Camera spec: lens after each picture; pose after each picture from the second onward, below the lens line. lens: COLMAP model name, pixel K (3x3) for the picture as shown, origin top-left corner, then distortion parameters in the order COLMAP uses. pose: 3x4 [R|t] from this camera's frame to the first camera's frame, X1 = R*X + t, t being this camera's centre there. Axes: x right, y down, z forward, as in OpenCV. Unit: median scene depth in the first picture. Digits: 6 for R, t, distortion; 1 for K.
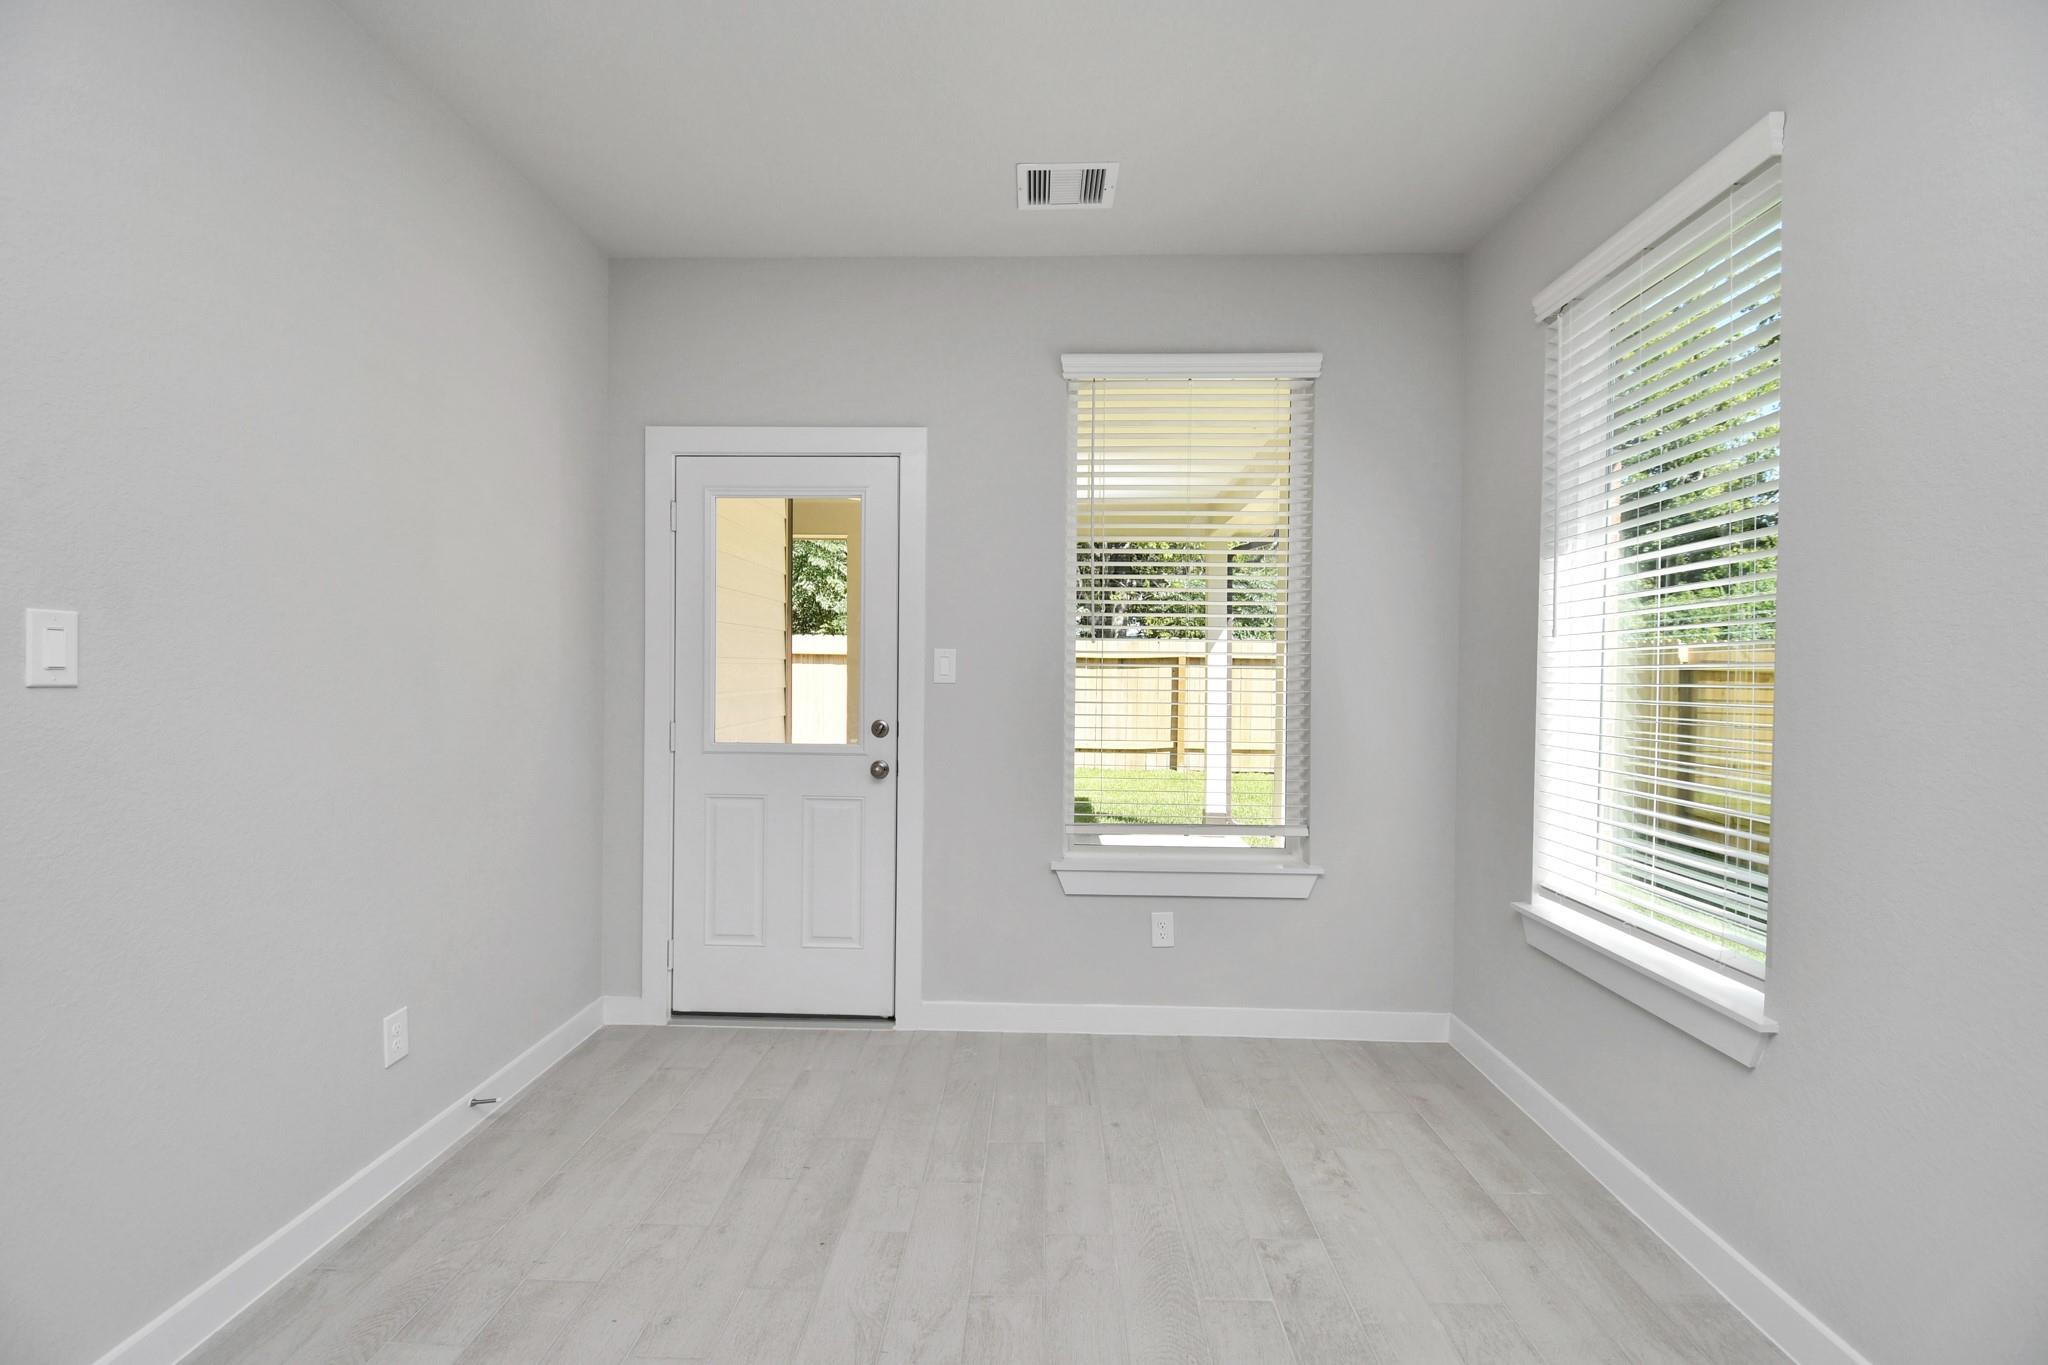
lens RADIAL K [[898.9, 0, 1029.8], [0, 898.9, 684.5], [0, 0, 1]] dist [0.010936, -0.017728]
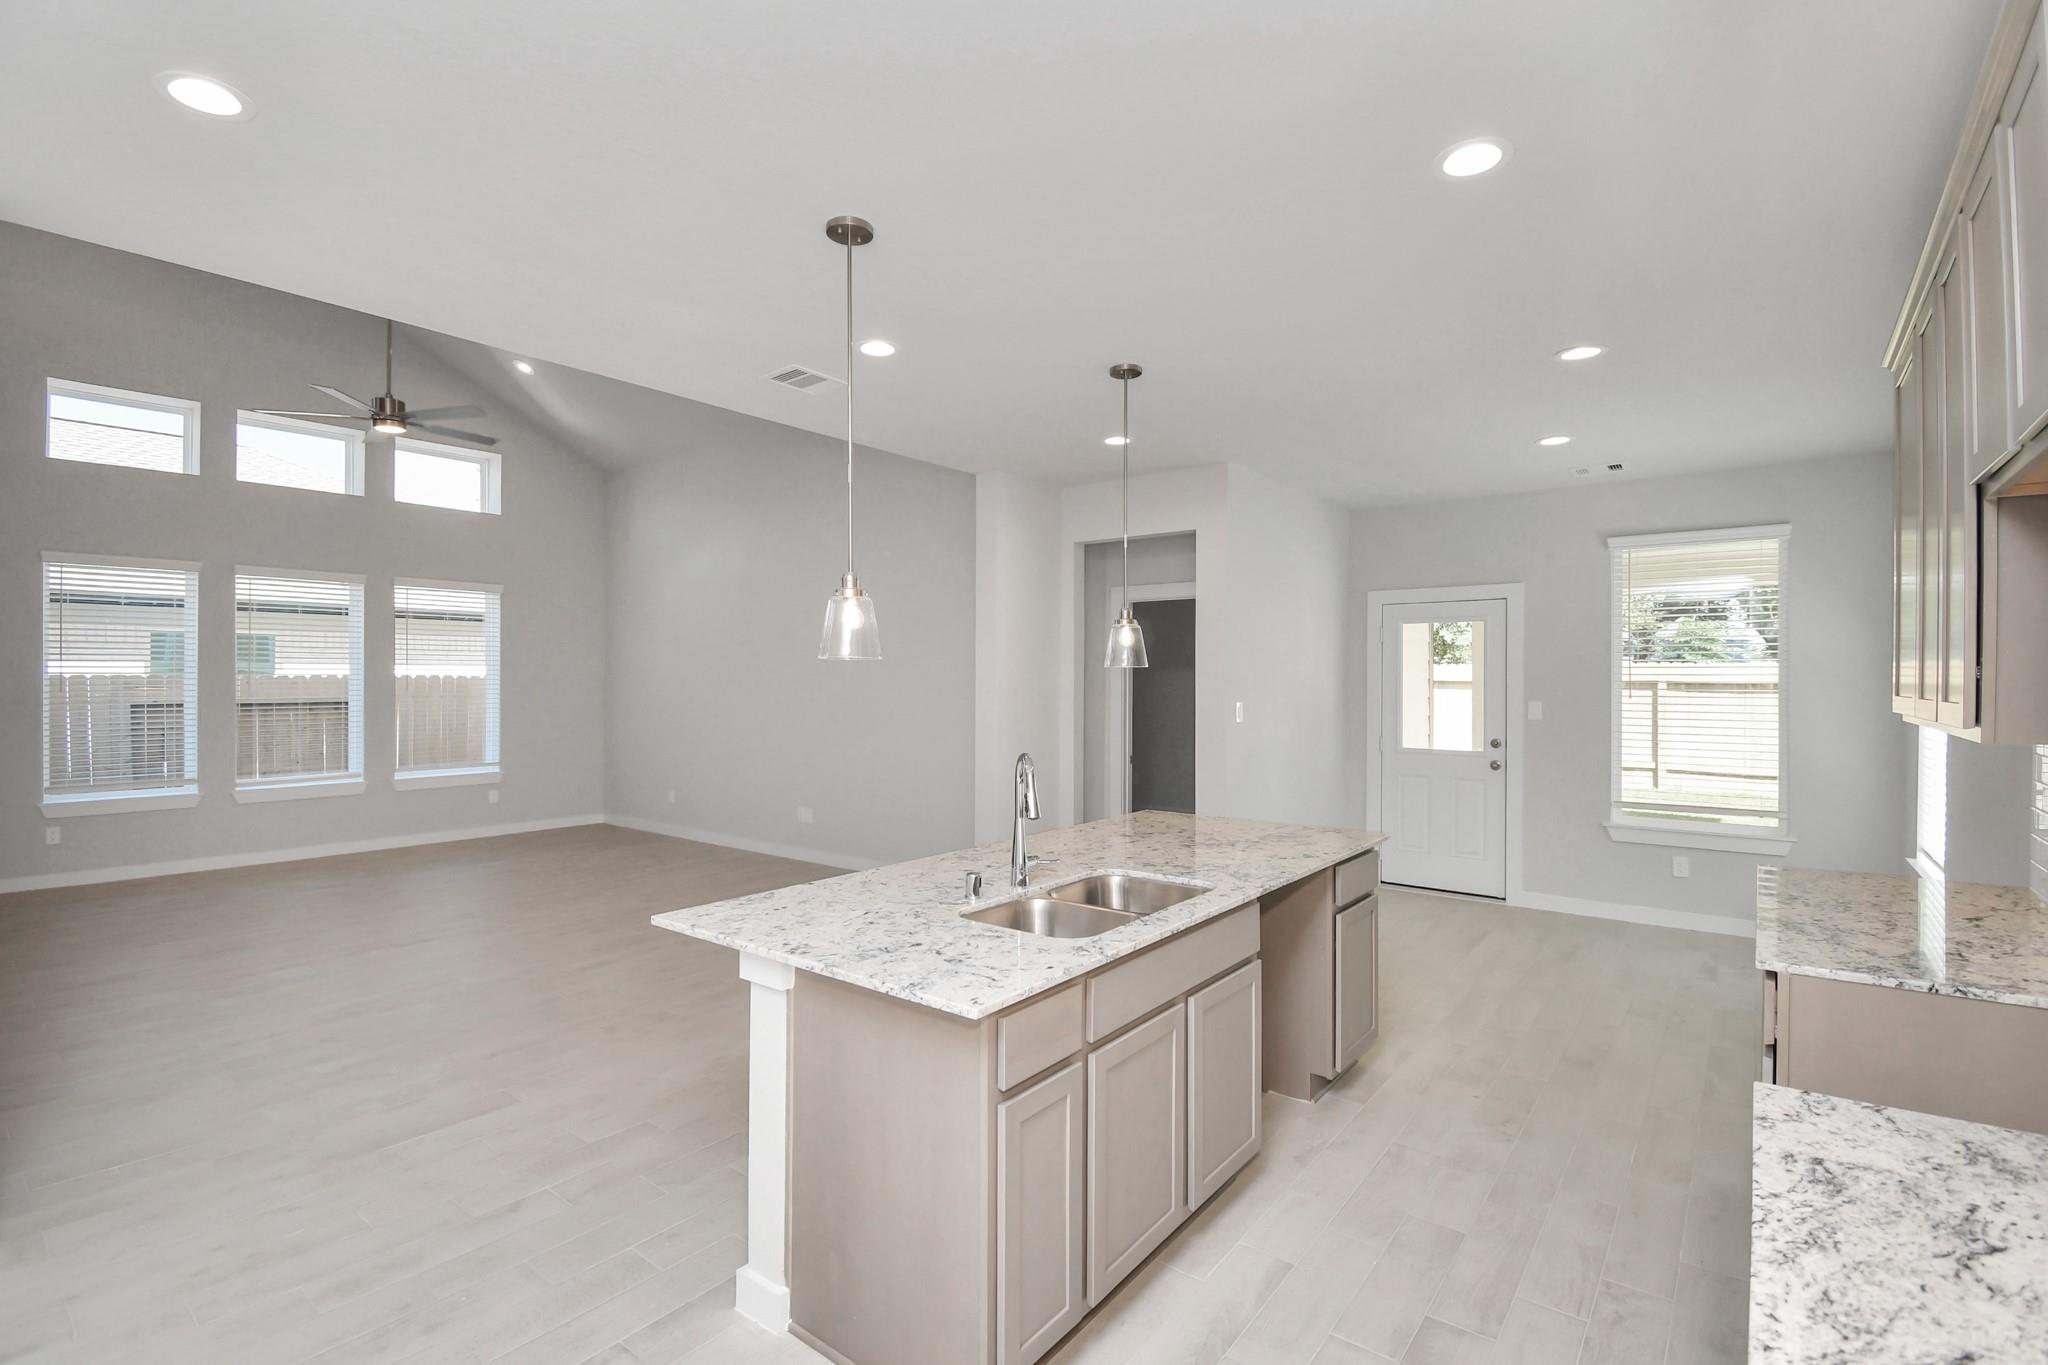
lens RADIAL K [[898.9, 0, 1016.0], [0, 898.9, 682.0], [0, 0, 1]] dist [0.010936, -0.017728]
pose [[0.788947, -0.007400, -0.614417, 0.205845], [-0.000913, 0.999912, -0.013216, -0.055513], [0.614461, 0.010988, 0.788871, -1.137598]]
